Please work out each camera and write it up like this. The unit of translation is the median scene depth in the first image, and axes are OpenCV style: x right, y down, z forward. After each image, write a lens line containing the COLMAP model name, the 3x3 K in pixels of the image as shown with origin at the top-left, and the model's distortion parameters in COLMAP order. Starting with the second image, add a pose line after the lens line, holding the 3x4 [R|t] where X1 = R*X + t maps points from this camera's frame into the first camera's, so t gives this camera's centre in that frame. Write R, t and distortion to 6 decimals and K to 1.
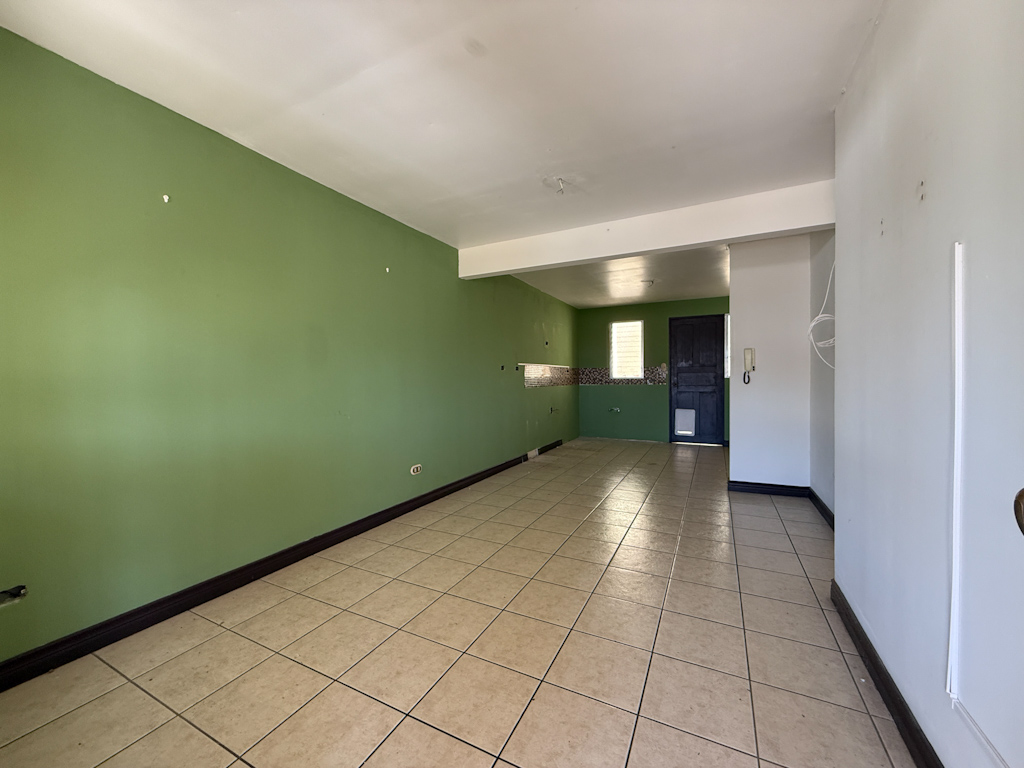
lens RADIAL K [[409.8, 0, 509.2], [0, 409.8, 386.3], [0, 0, 1]] dist [0.003073, -0.000088]
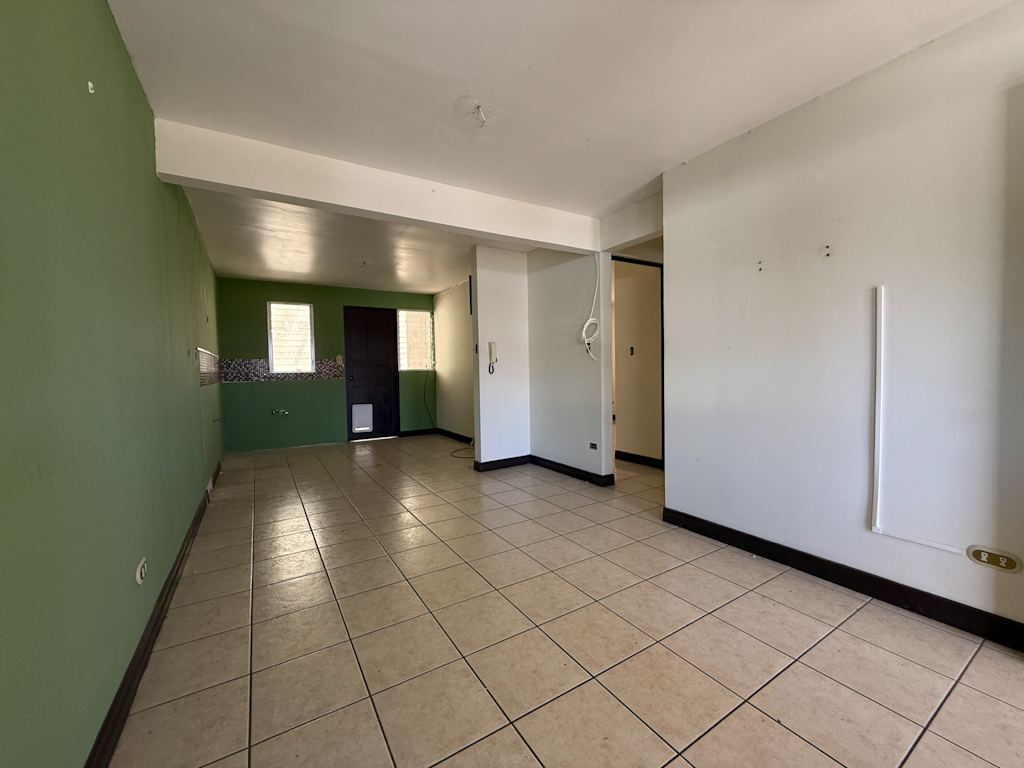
lens RADIAL K [[409.8, 0, 511.0], [0, 409.8, 385.5], [0, 0, 1]] dist [0.003073, -0.000088]
pose [[0.517436, -0.034670, 0.855019, -0.200232], [0.030347, 0.999294, 0.022154, 0.001520], [-0.855183, 0.014484, 0.518123, 0.212397]]
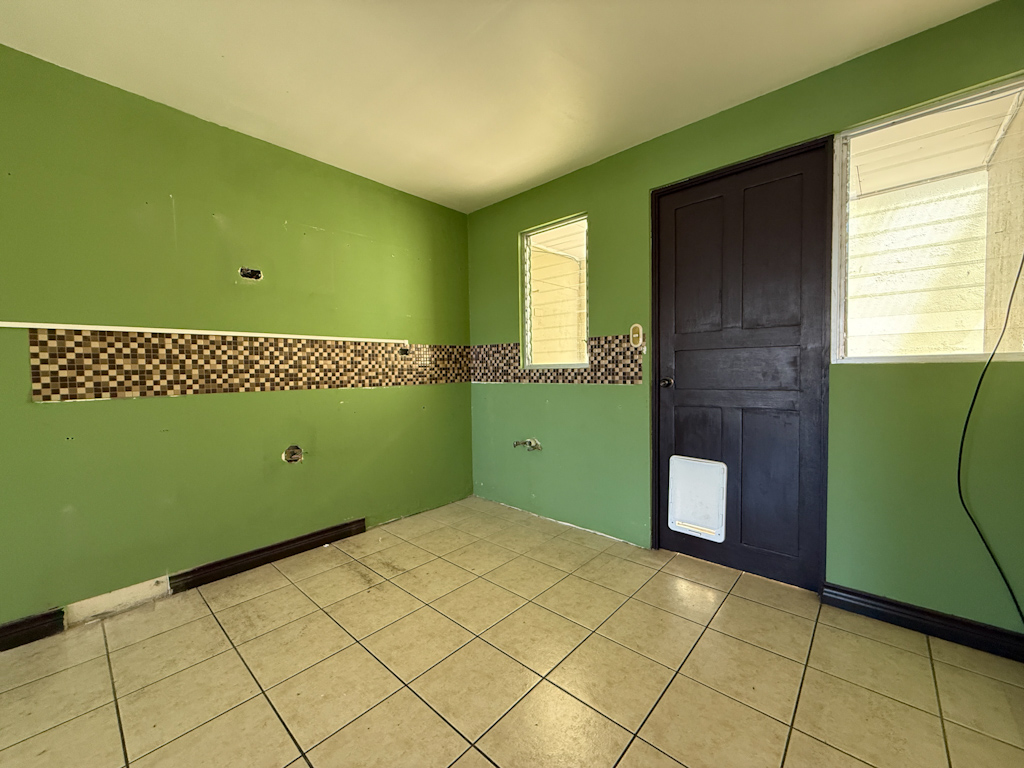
lens RADIAL K [[409.8, 0, 517.3], [0, 409.8, 376.6], [0, 0, 1]] dist [0.003073, -0.000088]
pose [[0.961295, -0.002462, -0.275511, 0.378011], [0.002584, 0.999997, 0.000077, -0.011383], [0.275510, -0.000786, 0.961298, 0.633767]]
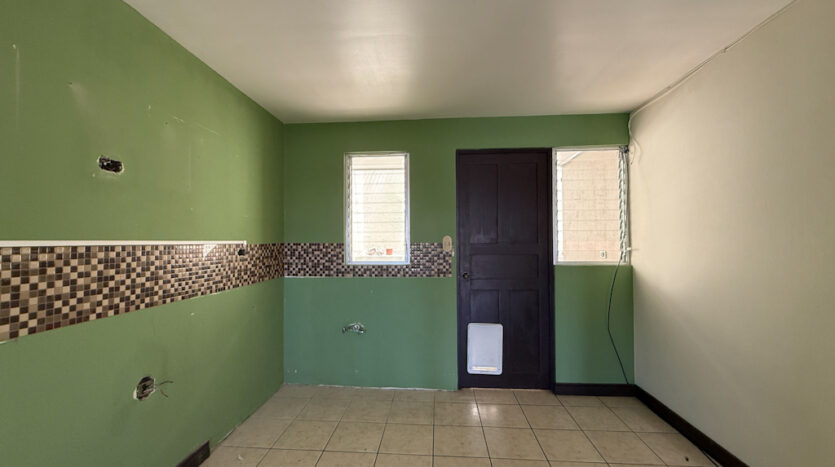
lens RADIAL K [[329.9, 0, 415.5], [0, 329.9, 228.1], [0, 0, 1]] dist [0.000409, 0.000201]
pose [[0.926019, 0.018558, 0.377020, 0.182675], [0.004410, 0.998191, -0.059966, -0.041517], [-0.377450, 0.057192, 0.924262, 0.629308]]
